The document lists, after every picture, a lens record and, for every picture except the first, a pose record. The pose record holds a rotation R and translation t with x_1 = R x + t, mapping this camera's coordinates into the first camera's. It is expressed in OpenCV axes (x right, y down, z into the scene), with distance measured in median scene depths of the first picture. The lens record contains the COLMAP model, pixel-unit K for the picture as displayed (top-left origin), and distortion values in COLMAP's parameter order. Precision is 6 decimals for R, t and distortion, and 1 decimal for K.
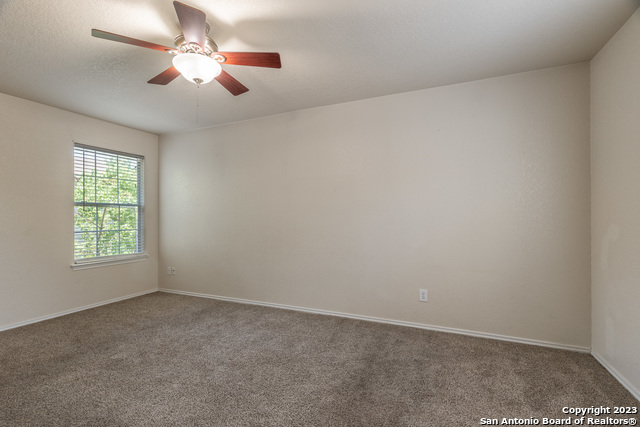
lens RADIAL K [[290.4, 0, 320.5], [0, 290.4, 217.6], [0, 0, 1]] dist [0.001798, 0.000673]
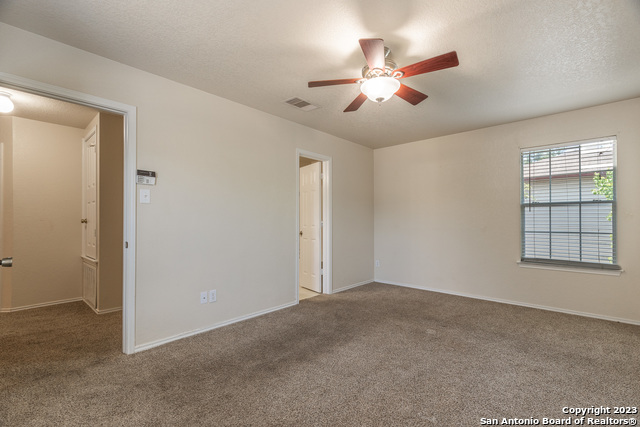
lens RADIAL K [[290.4, 0, 320.5], [0, 290.4, 217.6], [0, 0, 1]] dist [0.001798, 0.000673]
pose [[-0.312007, -0.001894, -0.950078, 0.479387], [-0.001371, 0.999998, -0.001544, 0.002516], [0.950079, 0.000821, -0.312008, 0.738360]]
